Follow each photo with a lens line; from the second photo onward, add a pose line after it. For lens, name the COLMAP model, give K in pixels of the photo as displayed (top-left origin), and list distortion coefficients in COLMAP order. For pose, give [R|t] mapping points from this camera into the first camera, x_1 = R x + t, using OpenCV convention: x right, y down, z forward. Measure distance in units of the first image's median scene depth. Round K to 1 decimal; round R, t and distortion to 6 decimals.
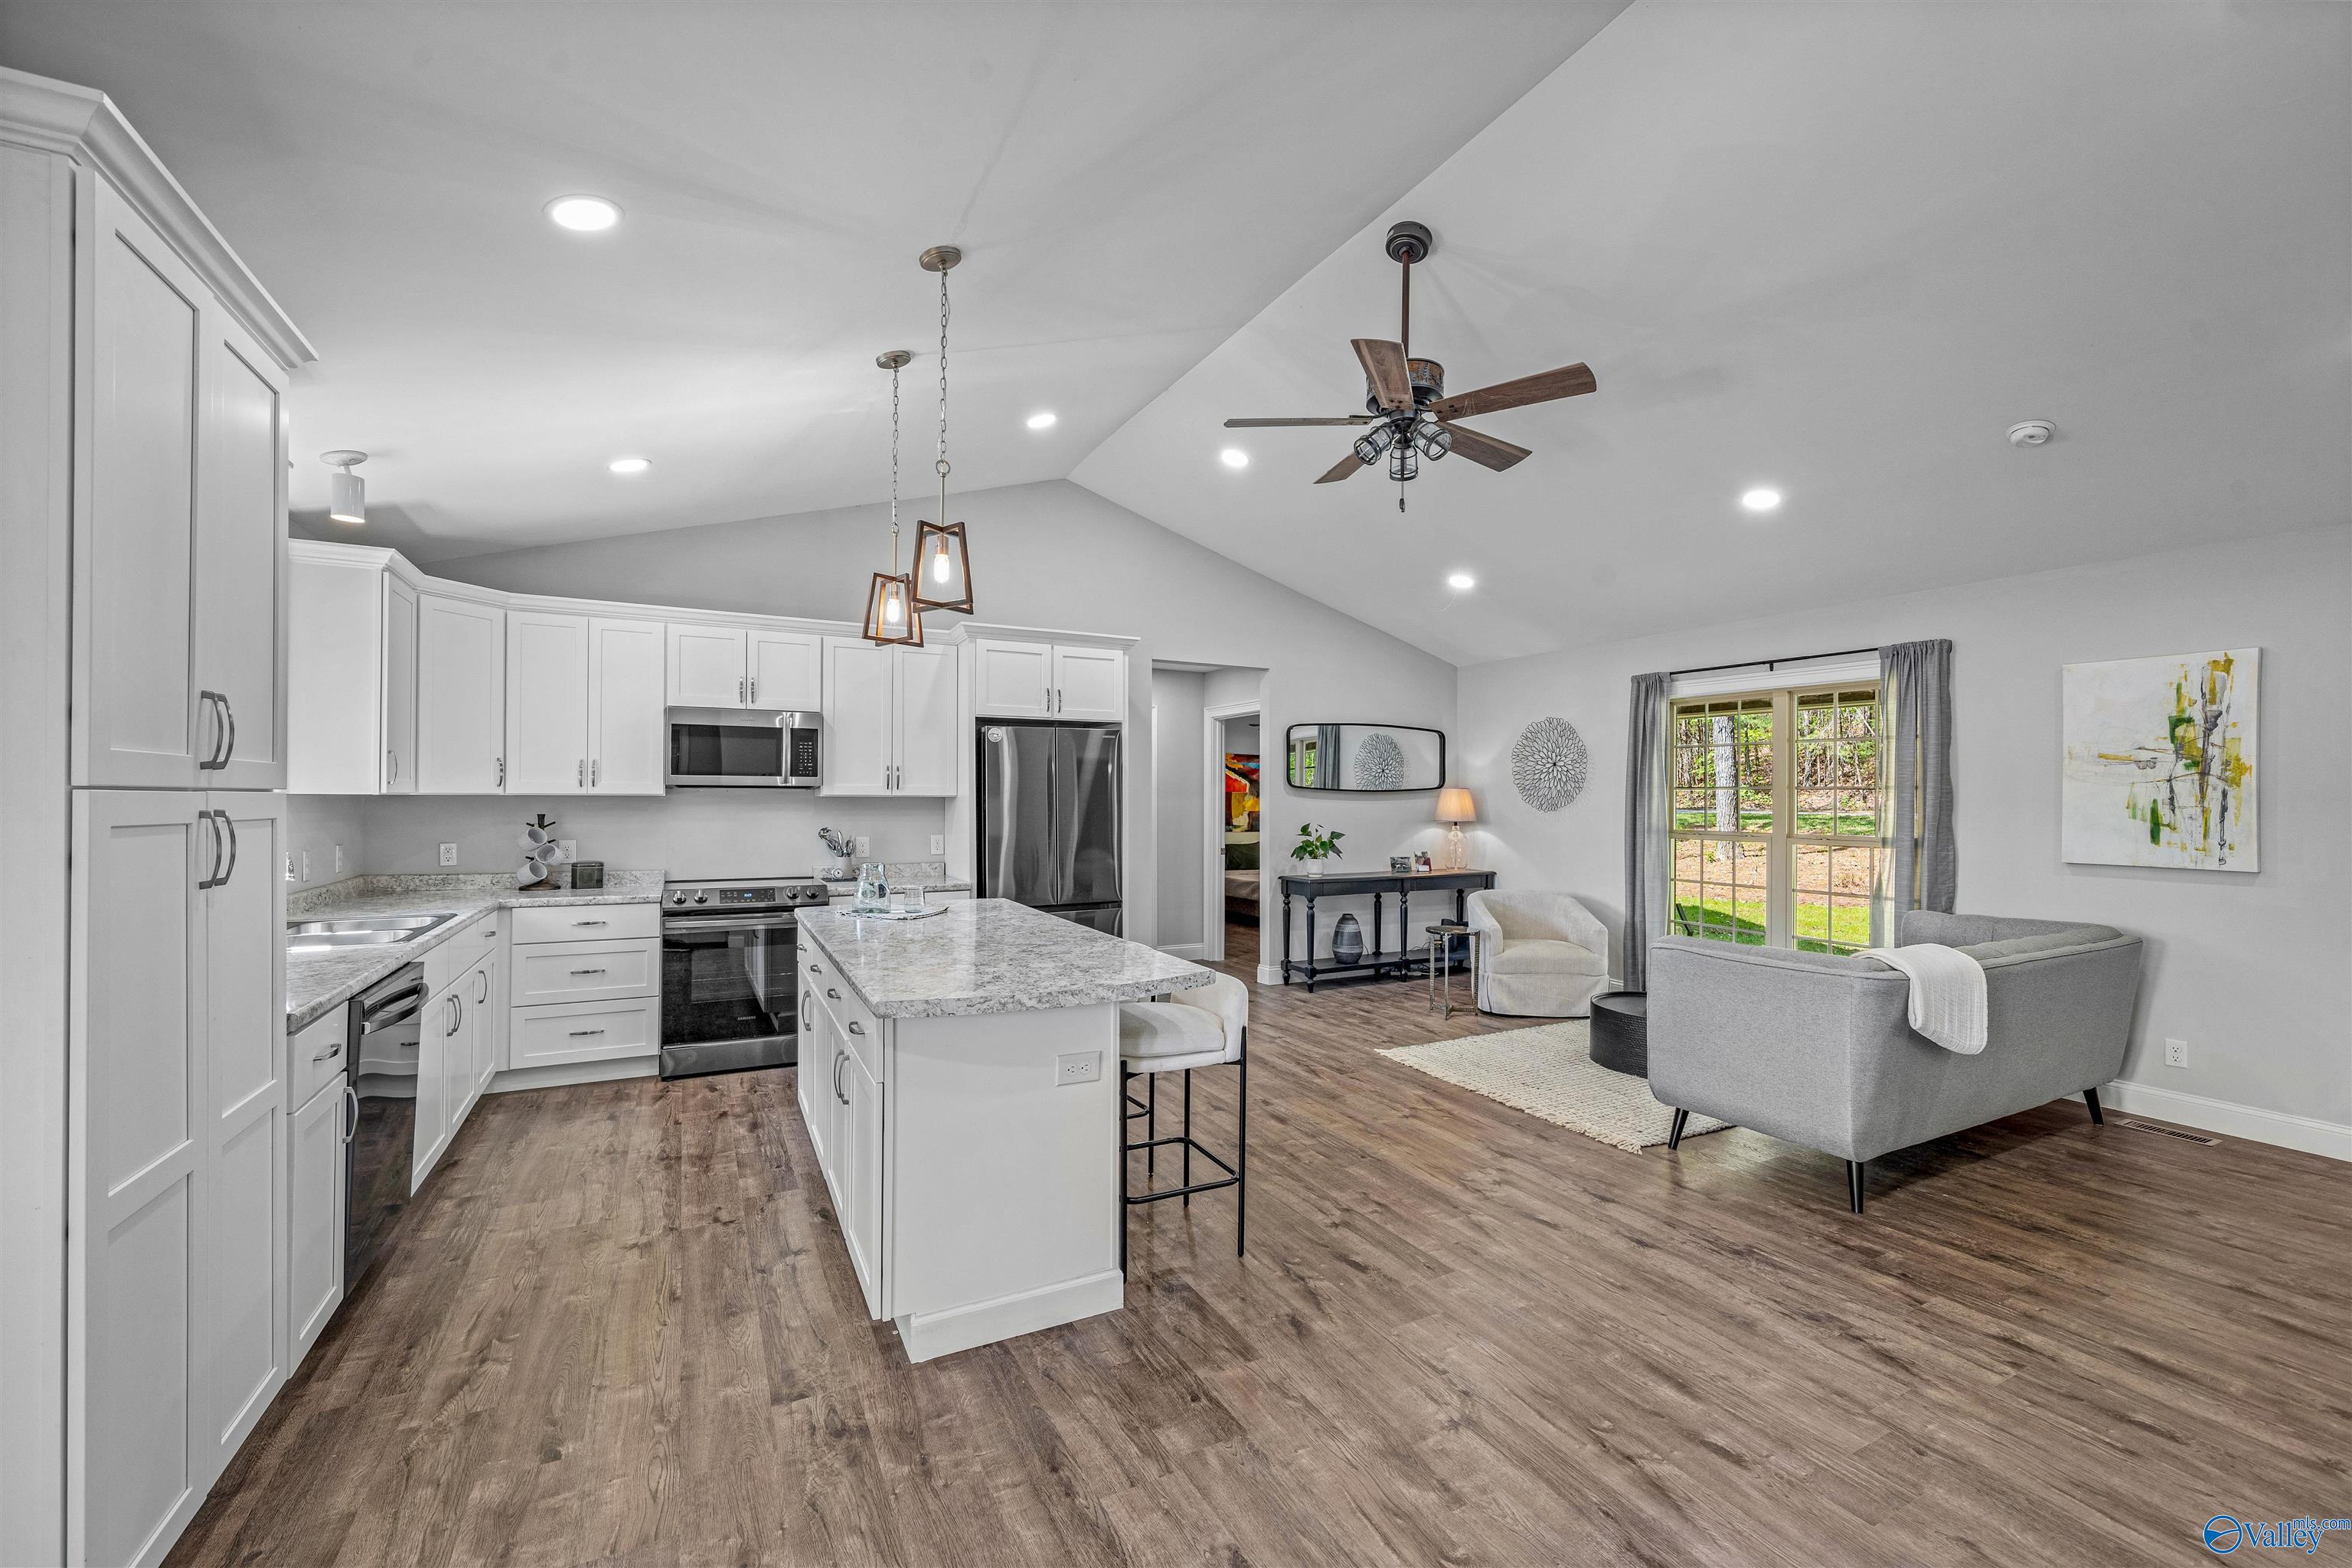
lens RADIAL K [[940.9, 0, 1163.7], [0, 940.9, 790.5], [0, 0, 1]] dist [-0.002728, -0.000359]
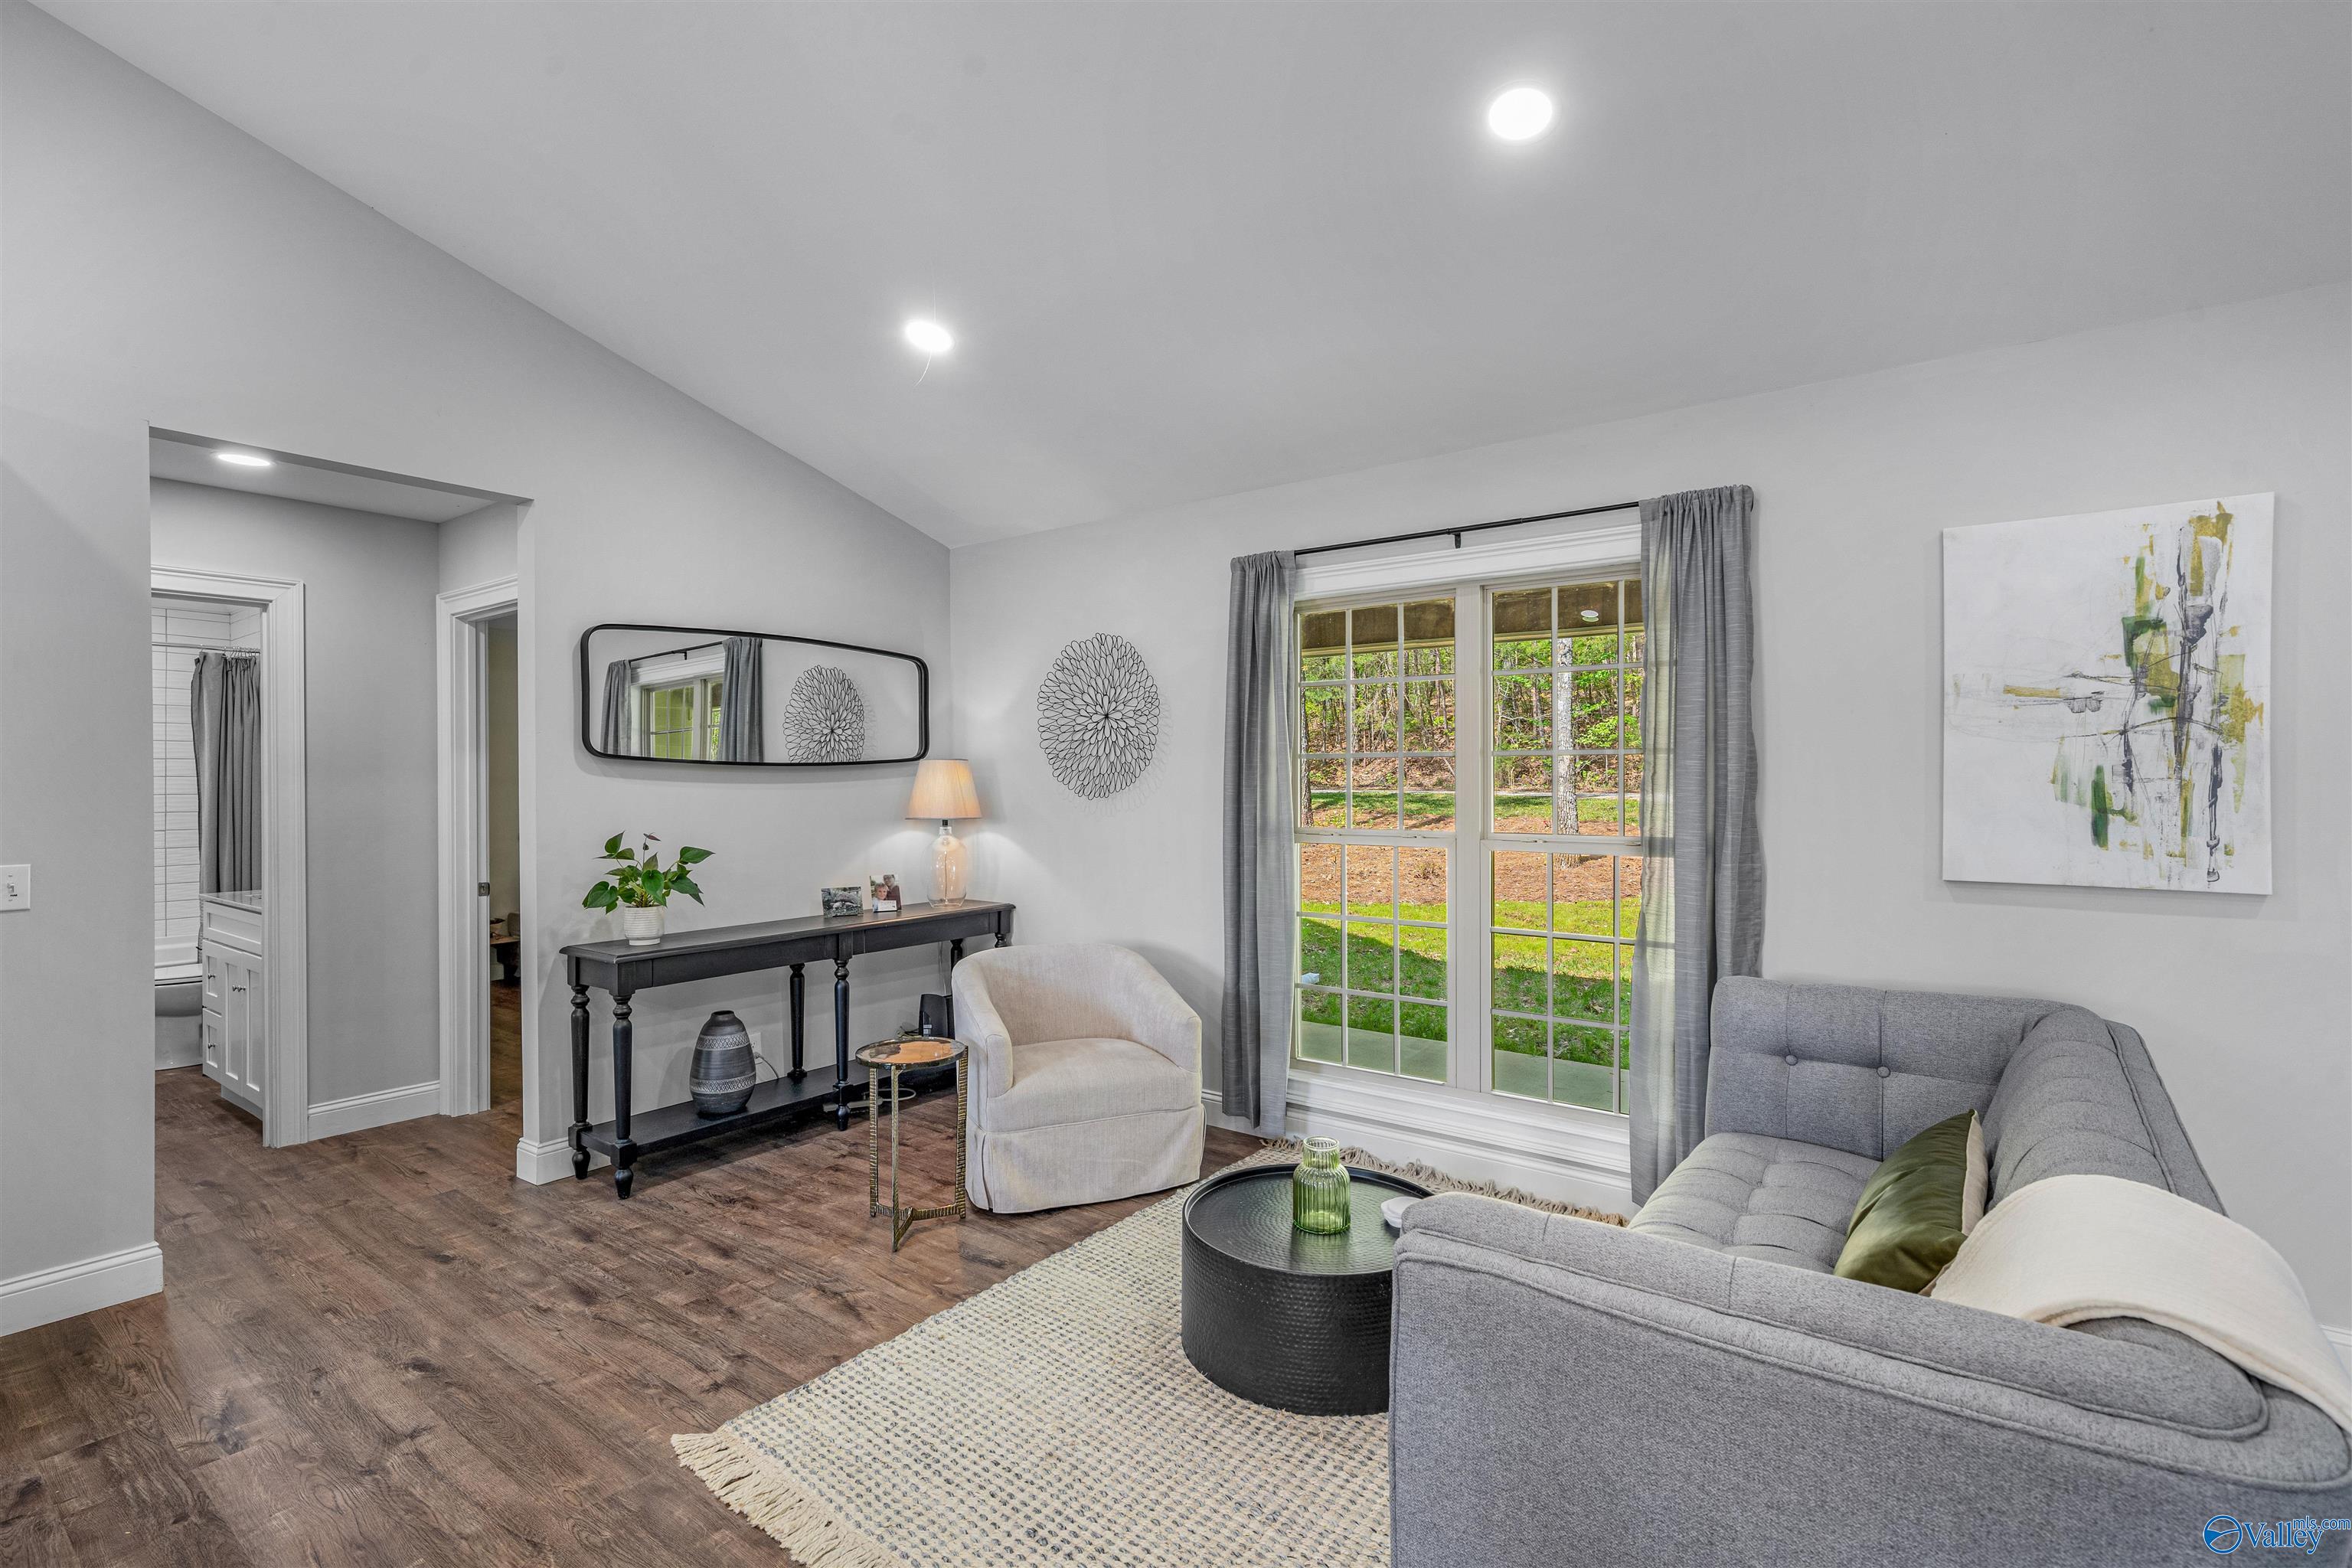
lens RADIAL K [[1089.4, 0, 1176.0], [0, 1089.4, 784.0], [0, 0, 1]] dist [-0.000683, -0.000297]
pose [[0.899021, -0.010916, 0.437769, 0.231321], [0.005769, 0.999898, 0.013085, 0.006956], [-0.437867, -0.009238, 0.898992, 0.549543]]
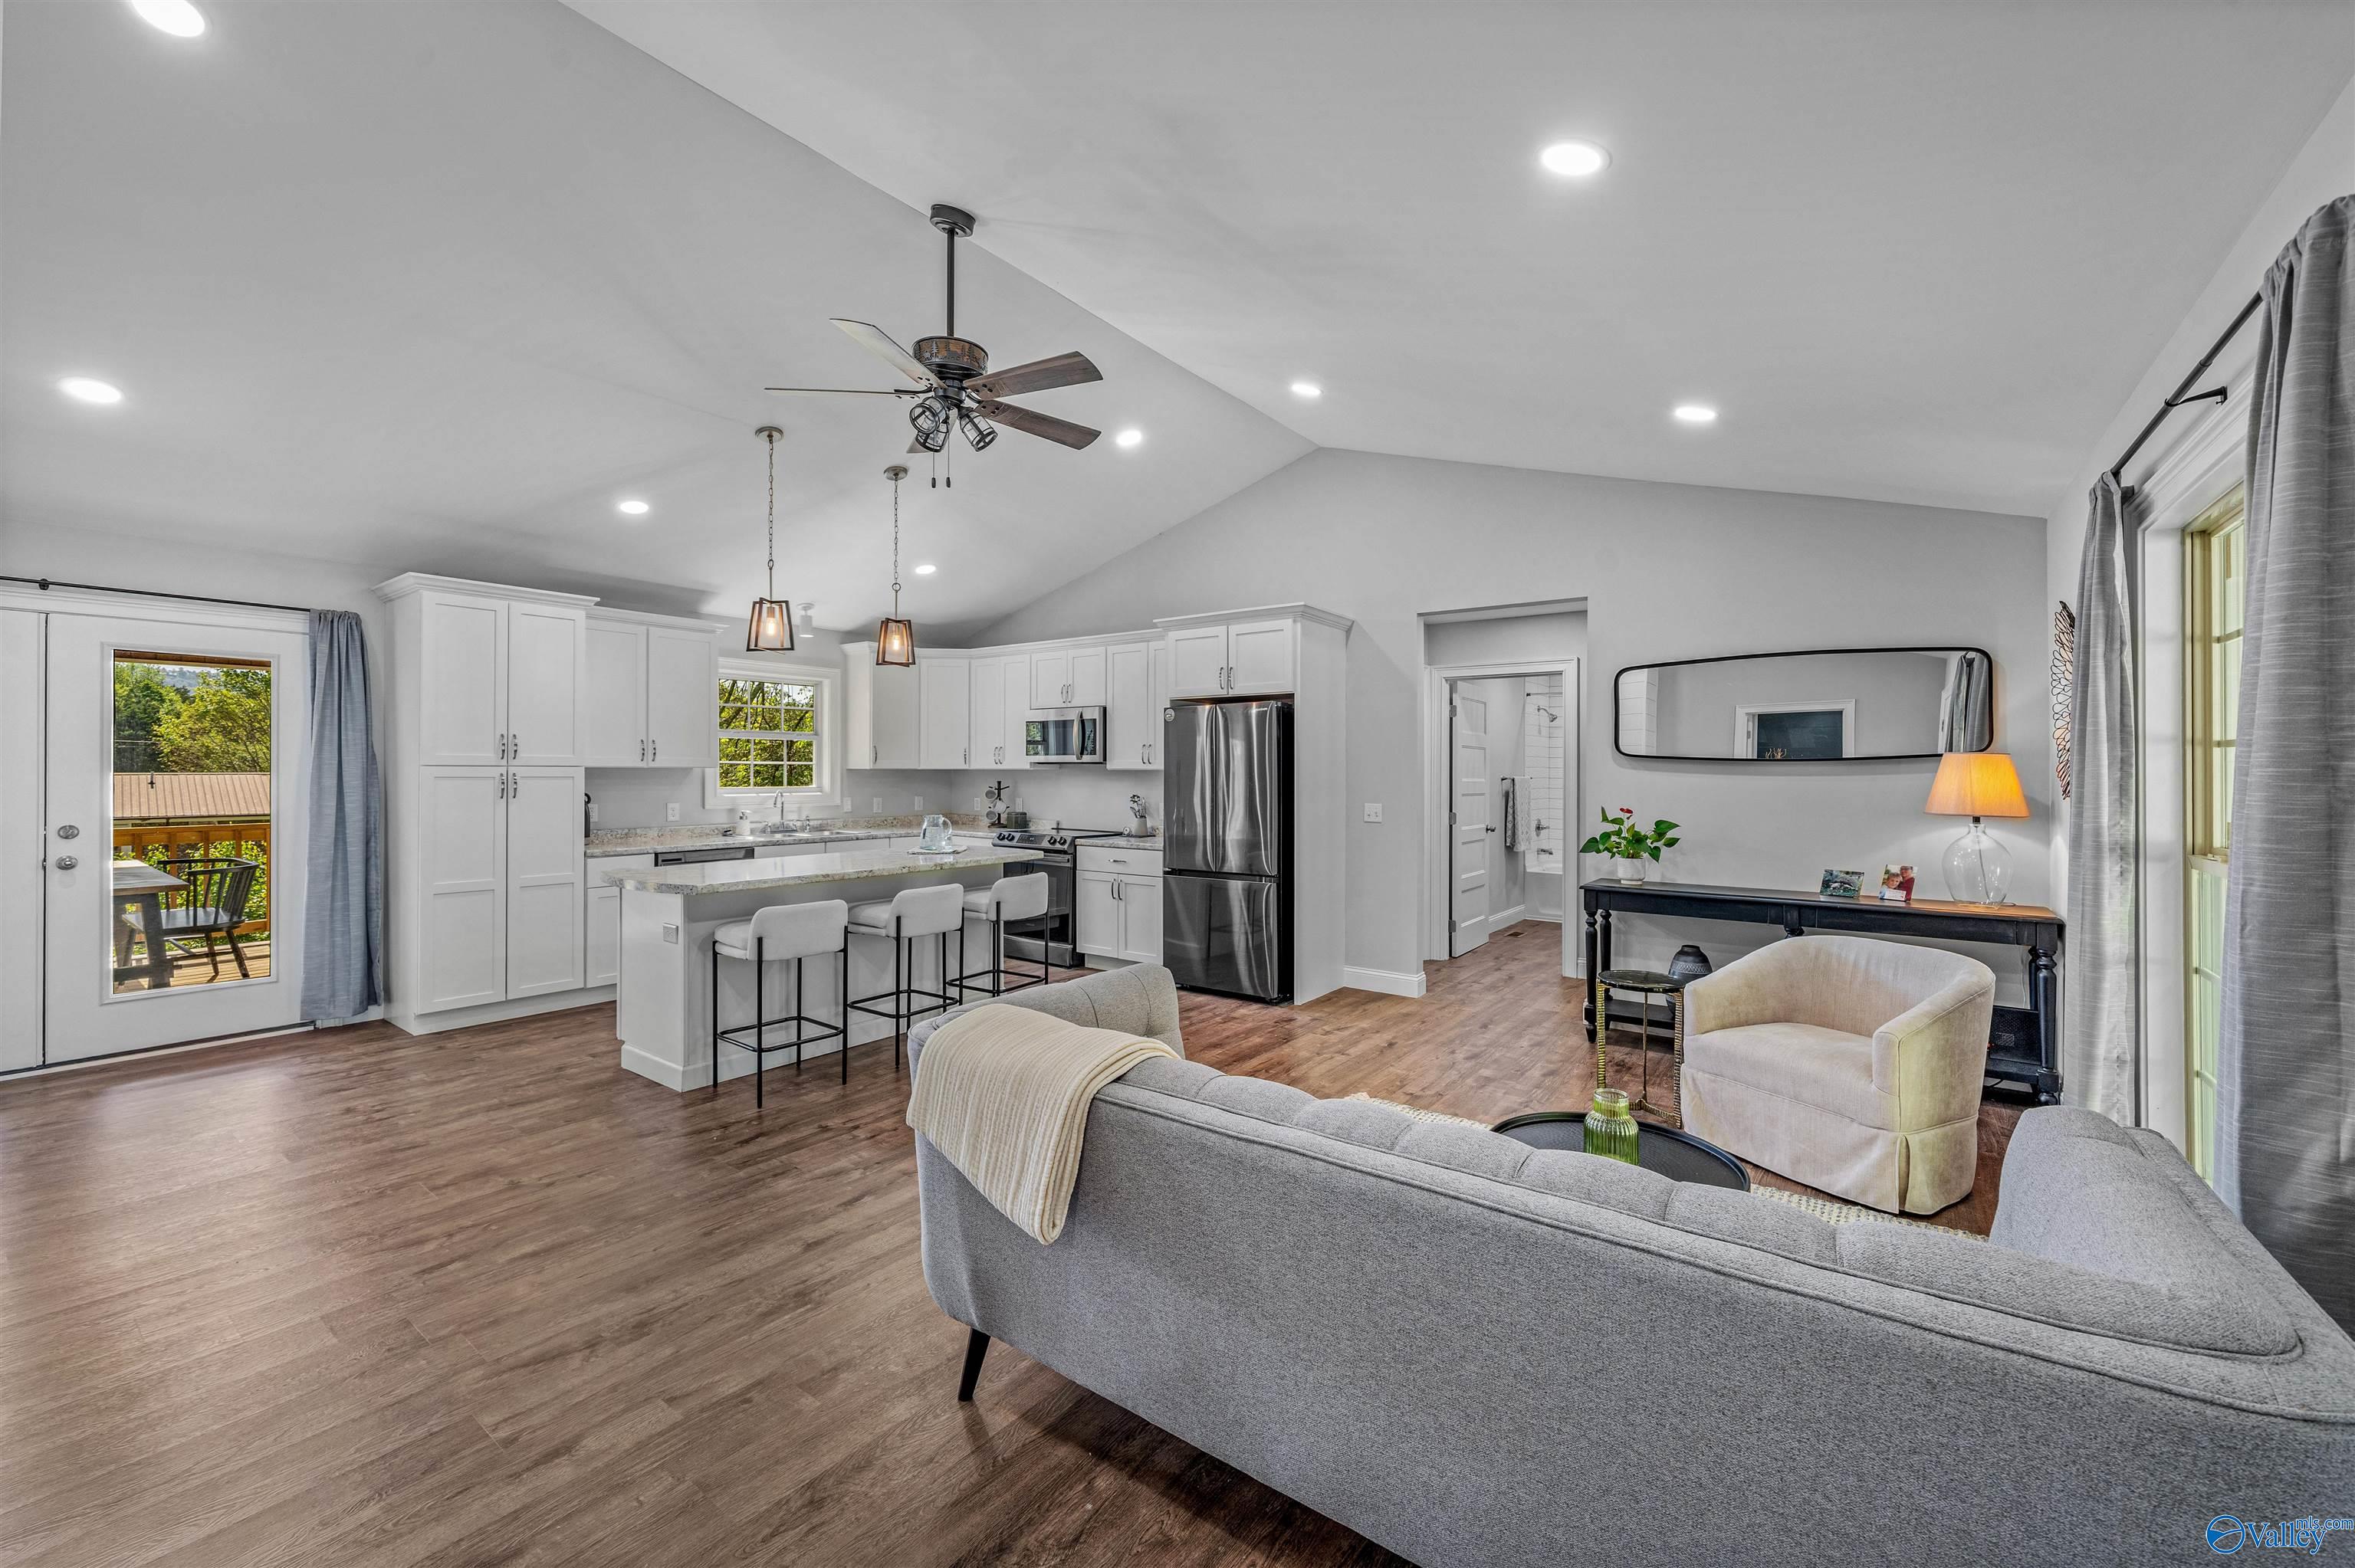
lens RADIAL K [[937.0, 0, 1171.3], [0, 937.0, 760.5], [0, 0, 1]] dist [0.000347, -0.000037]
pose [[0.440332, -0.012061, -0.897754, 0.905955], [0.004209, 0.999927, -0.011370, 0.008964], [0.897825, 0.001228, 0.440350, 0.546676]]
